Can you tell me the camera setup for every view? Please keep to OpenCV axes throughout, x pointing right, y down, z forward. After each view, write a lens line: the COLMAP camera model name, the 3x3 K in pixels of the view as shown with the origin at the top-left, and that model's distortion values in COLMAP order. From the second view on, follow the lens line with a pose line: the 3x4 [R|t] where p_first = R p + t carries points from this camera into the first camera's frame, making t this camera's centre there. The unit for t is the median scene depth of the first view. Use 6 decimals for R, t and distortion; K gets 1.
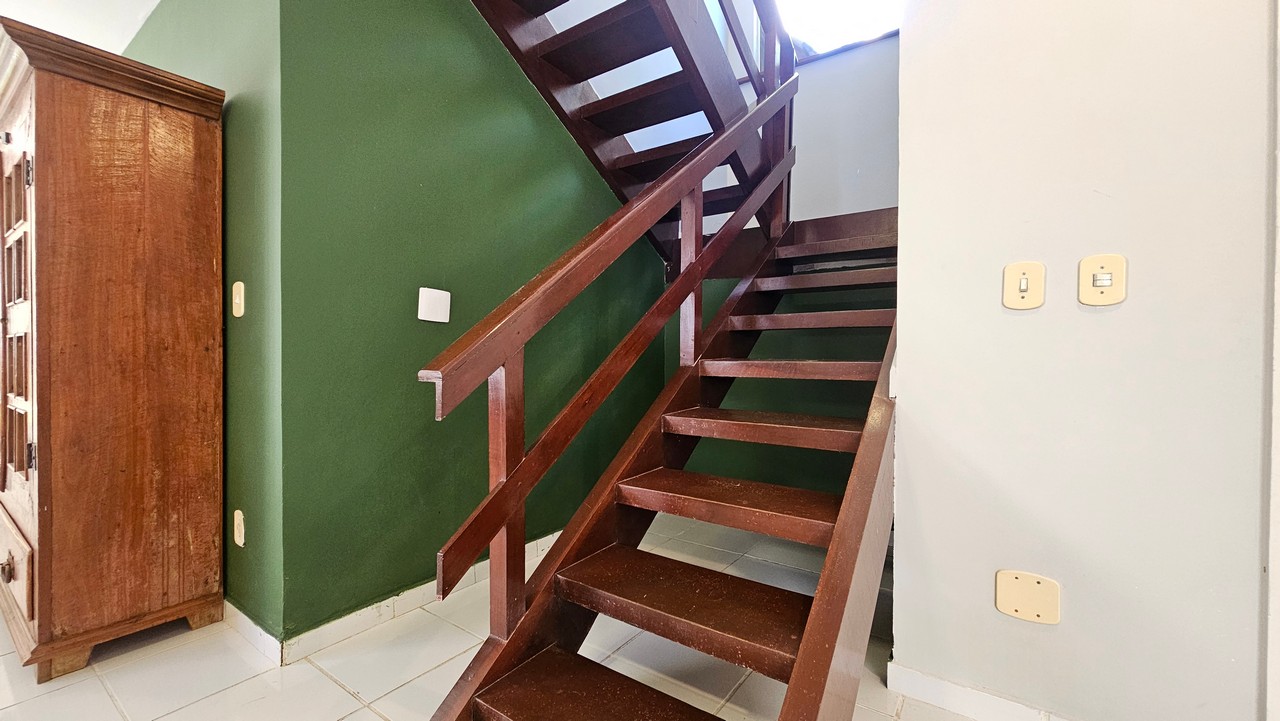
lens RADIAL K [[520.8, 0, 639.0], [0, 520.8, 357.0], [0, 0, 1]] dist [0.000230, 0.000946]
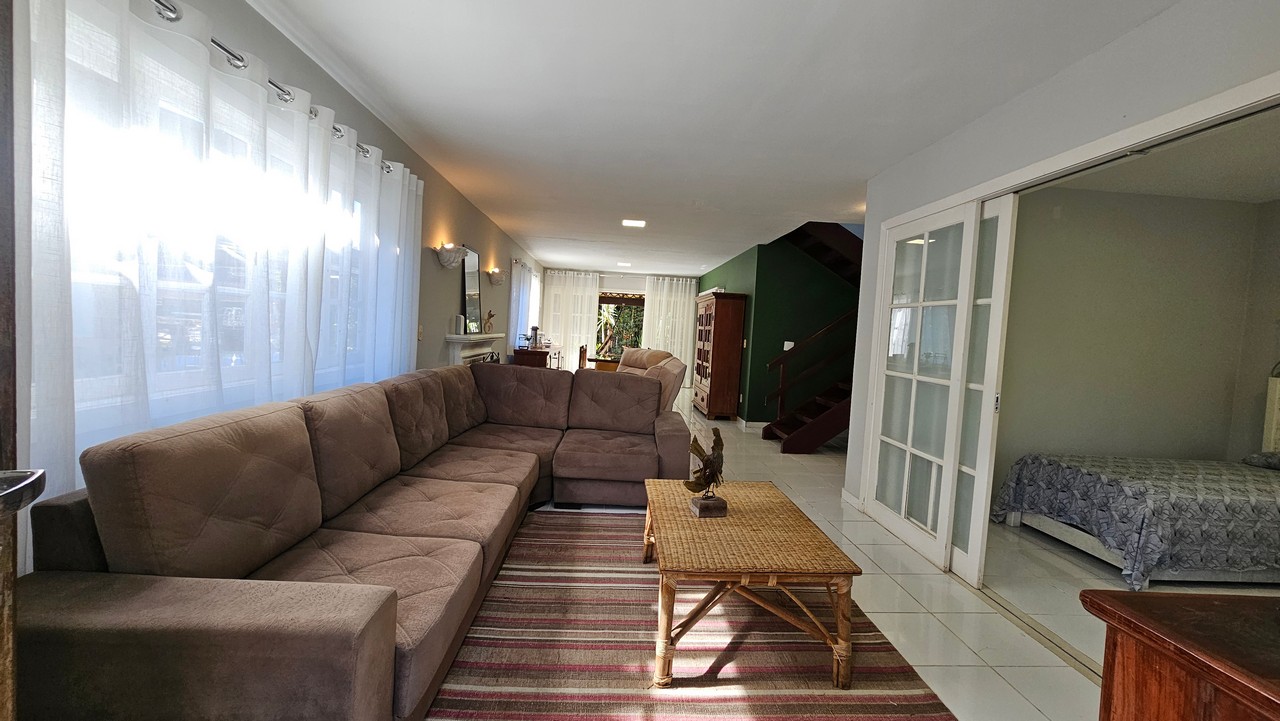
lens RADIAL K [[520.8, 0, 639.0], [0, 520.8, 357.0], [0, 0, 1]] dist [0.000230, 0.000946]
pose [[0.627867, 0.075354, -0.774664, 1.988295], [-0.061221, 0.997000, 0.047362, -0.156128], [0.775909, 0.017689, 0.630597, -2.343356]]
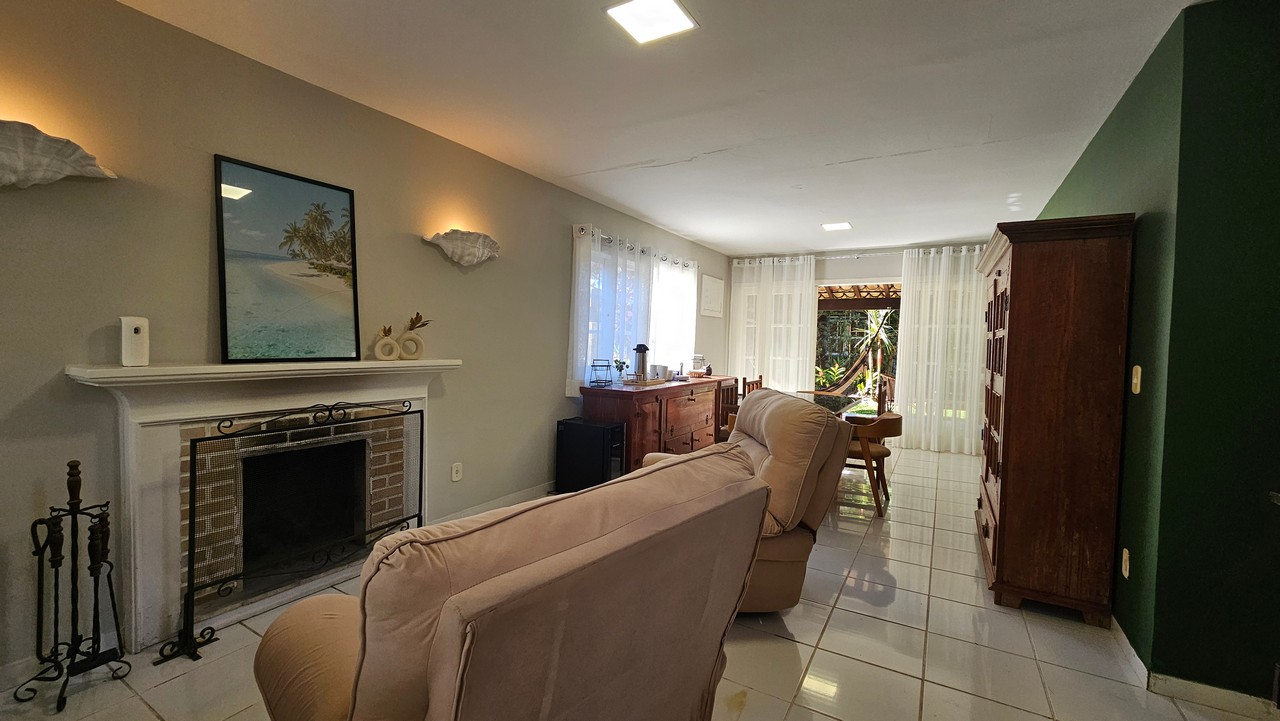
lens RADIAL K [[520.8, 0, 639.0], [0, 520.8, 357.0], [0, 0, 1]] dist [0.000230, 0.000946]
pose [[0.093209, 0.033513, -0.995082, 0.361085], [-0.032088, 0.999015, 0.030640, -0.171787], [0.995129, 0.029074, 0.094193, -0.300563]]
